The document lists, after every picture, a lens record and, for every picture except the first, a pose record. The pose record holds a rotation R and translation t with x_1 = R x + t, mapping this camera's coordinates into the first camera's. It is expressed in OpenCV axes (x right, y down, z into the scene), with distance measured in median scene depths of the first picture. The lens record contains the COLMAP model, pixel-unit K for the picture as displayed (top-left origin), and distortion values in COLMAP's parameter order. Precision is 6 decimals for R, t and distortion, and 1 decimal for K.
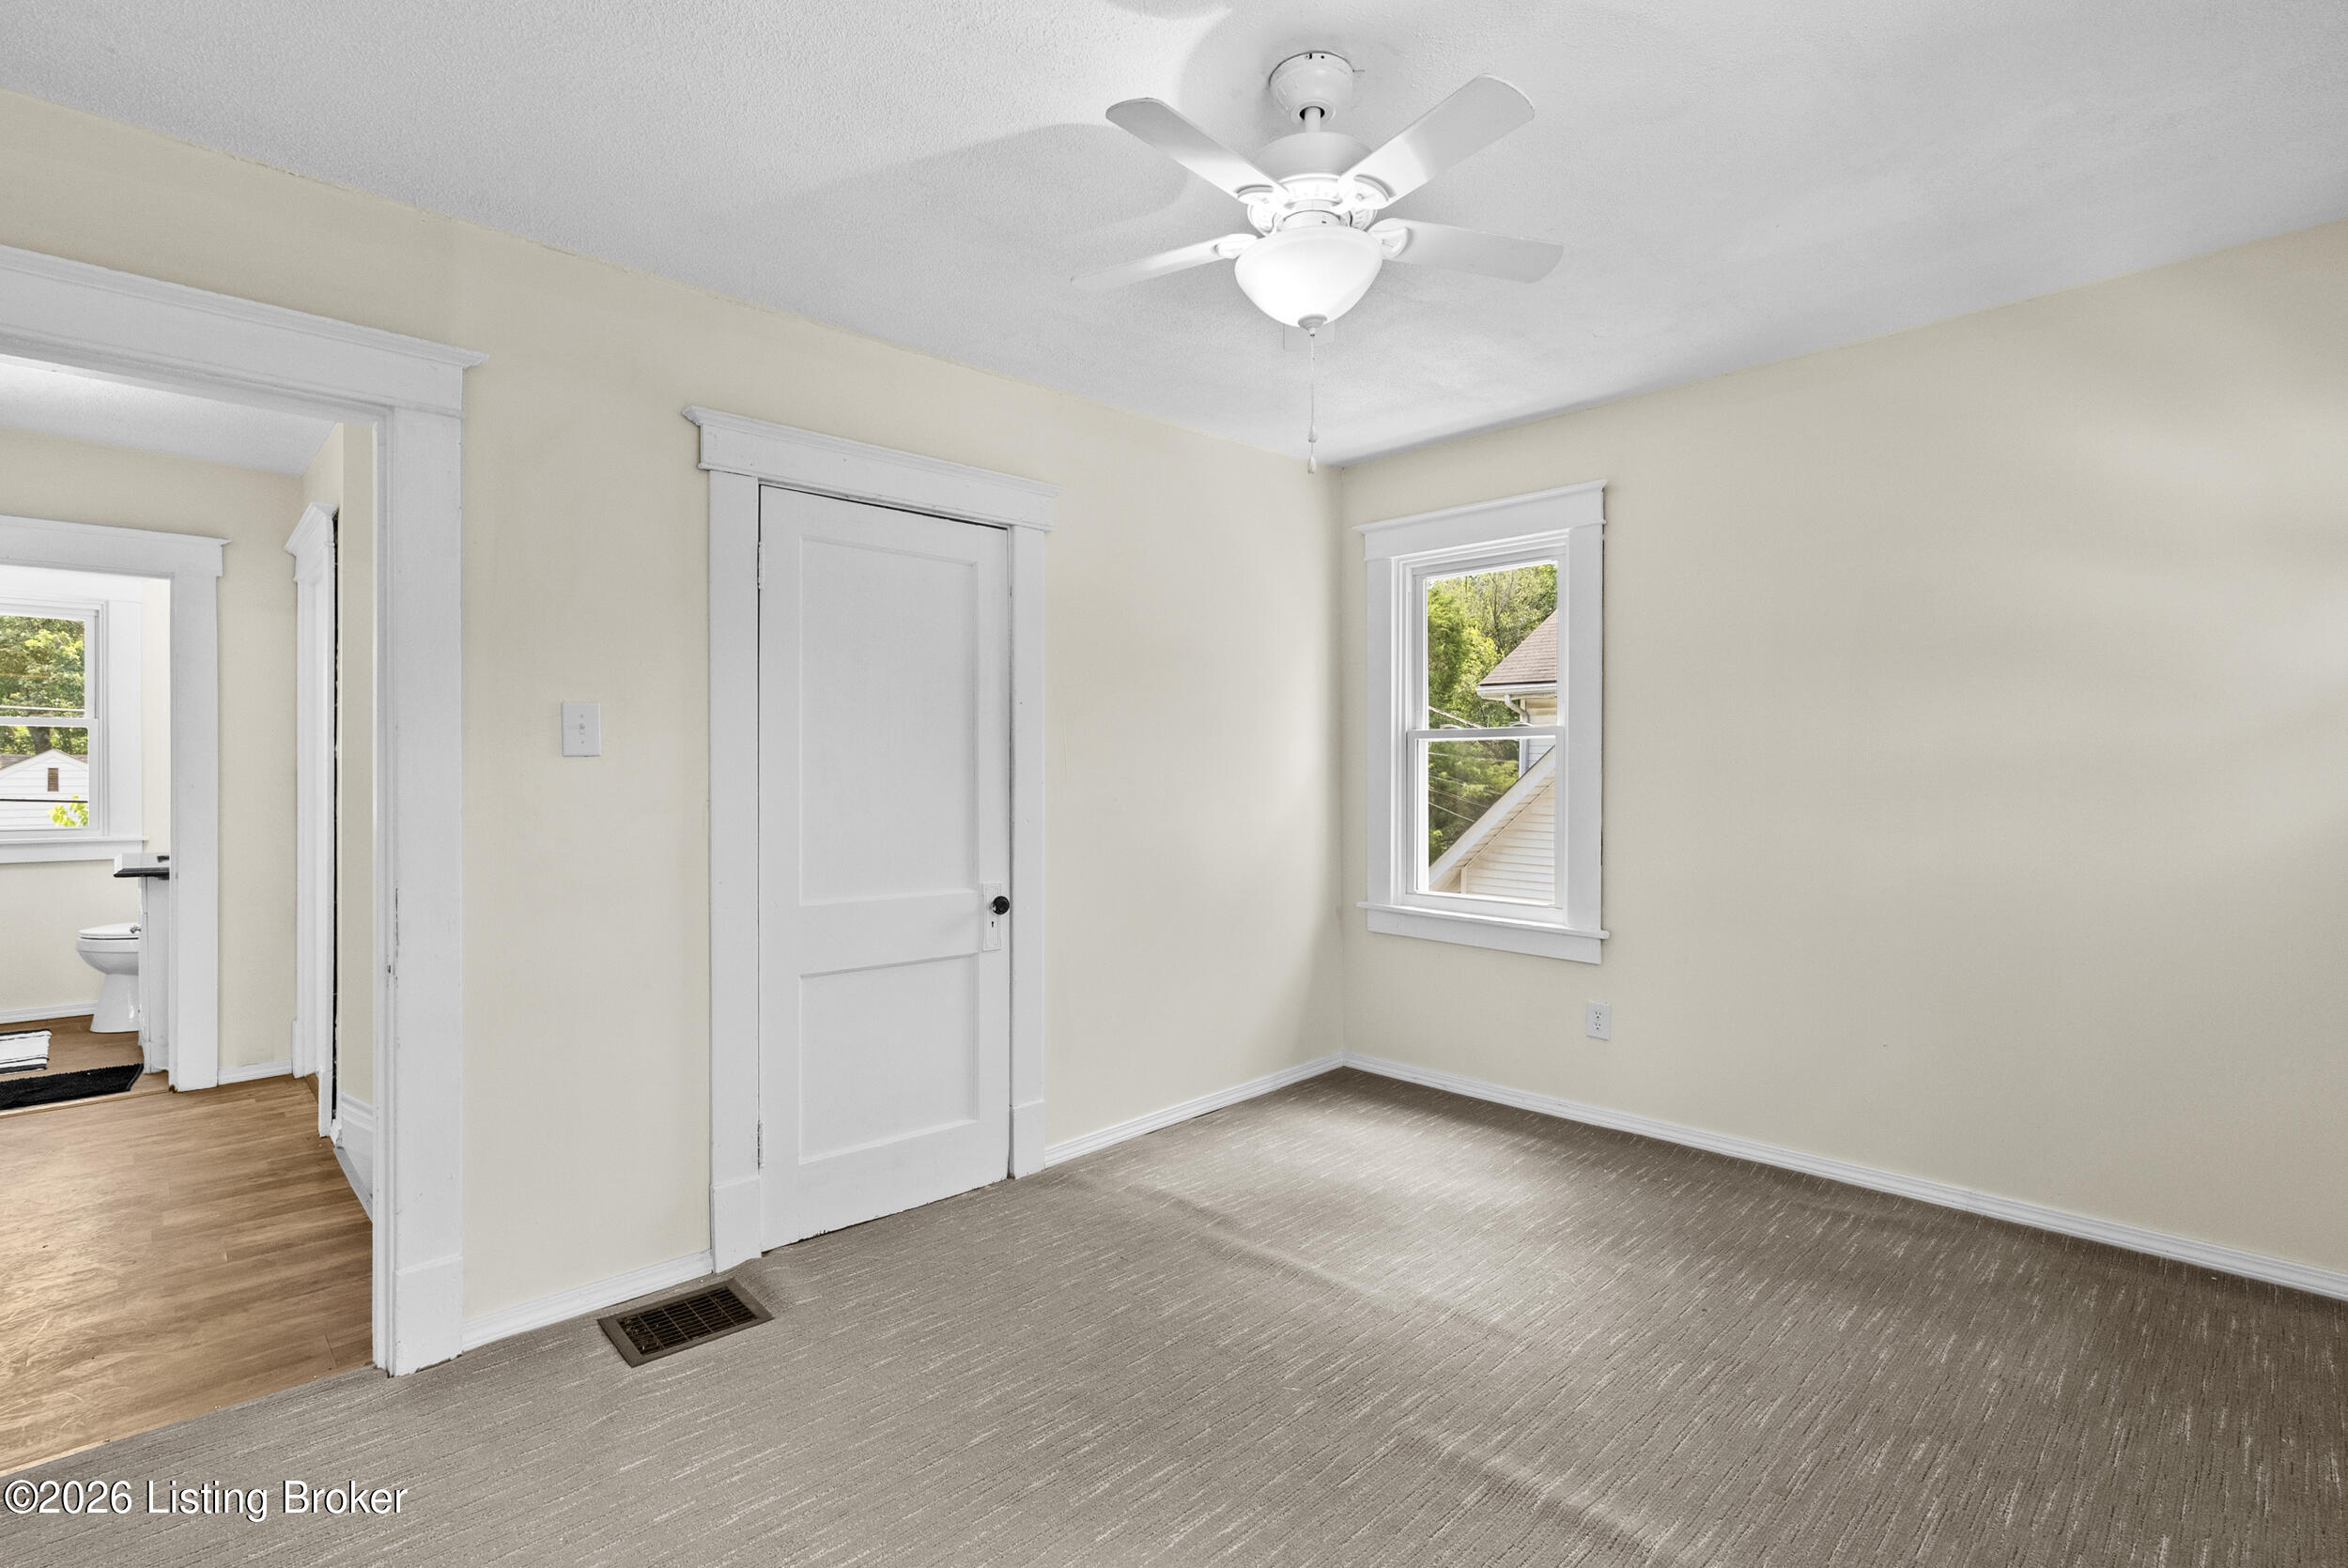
lens RADIAL K [[1083.1, 0, 1180.0], [0, 1083.1, 774.1], [0, 0, 1]] dist [-0.003255, 0.000516]
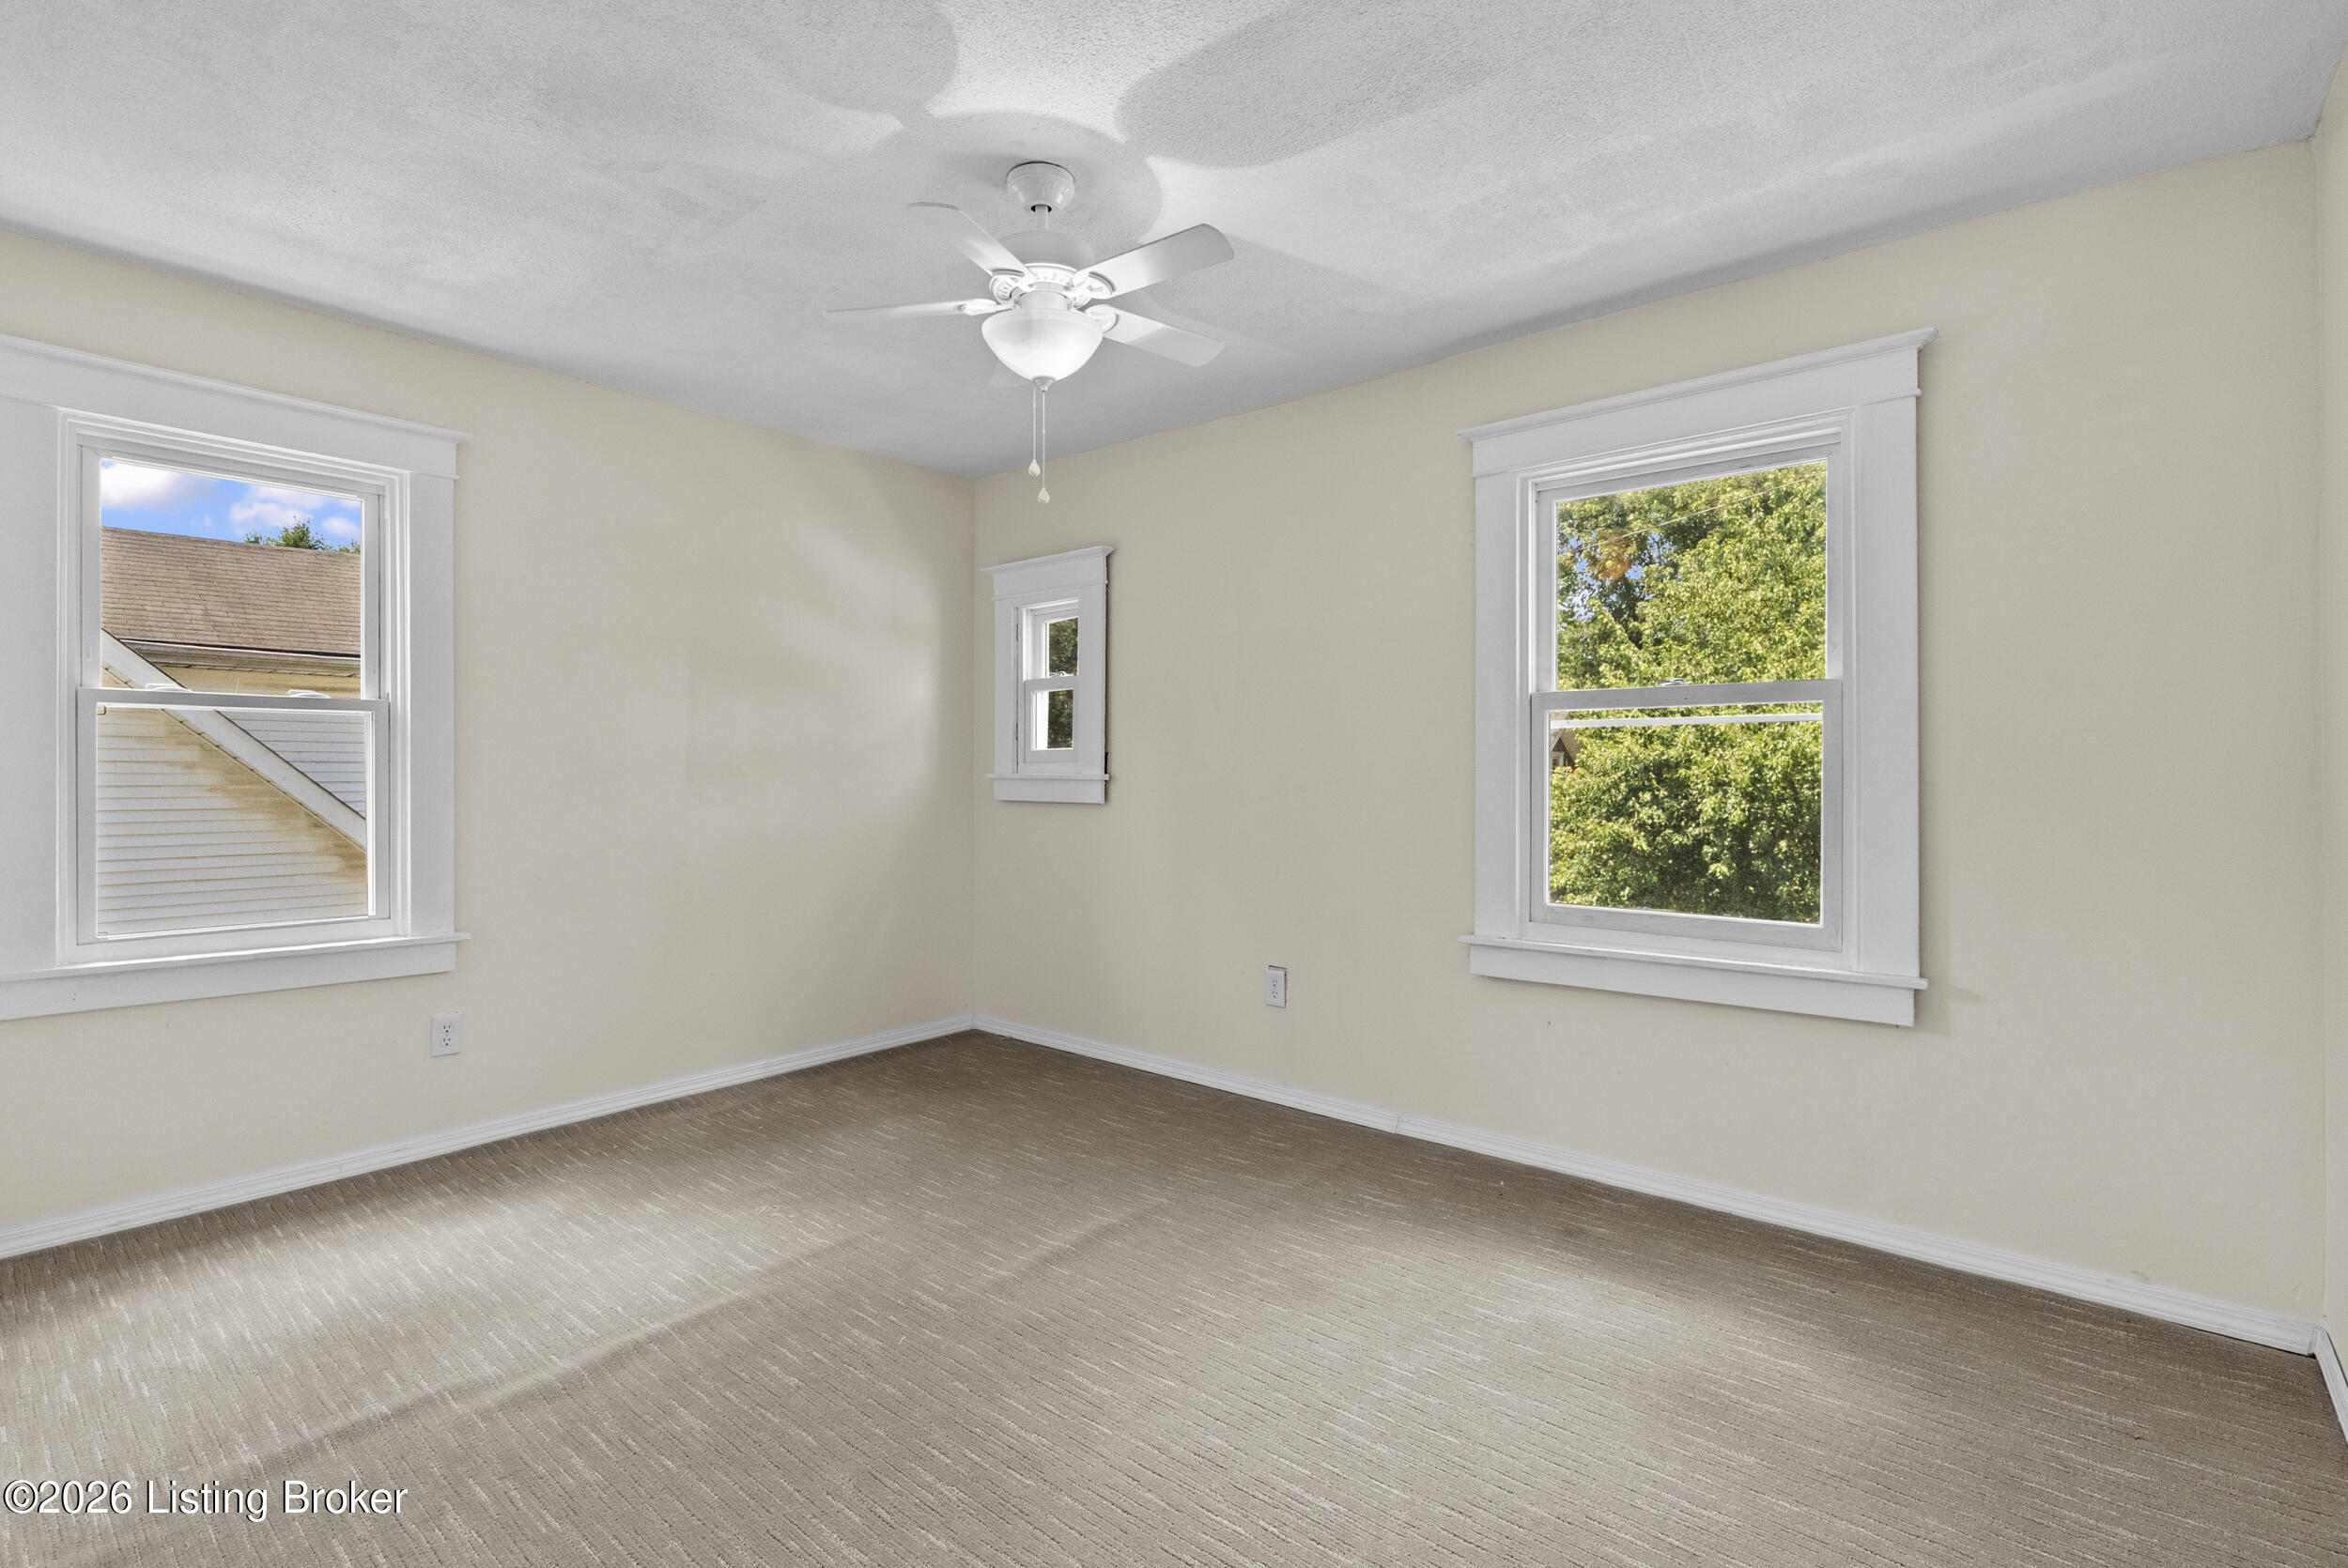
lens RADIAL K [[1083.1, 0, 1180.0], [0, 1083.1, 774.1], [0, 0, 1]] dist [-0.003255, 0.000516]
pose [[-0.098249, 0.000086, 0.995162, -0.692236], [0.003583, 0.999994, 0.000267, 0.018334], [-0.995155, 0.003592, -0.098249, 0.602996]]
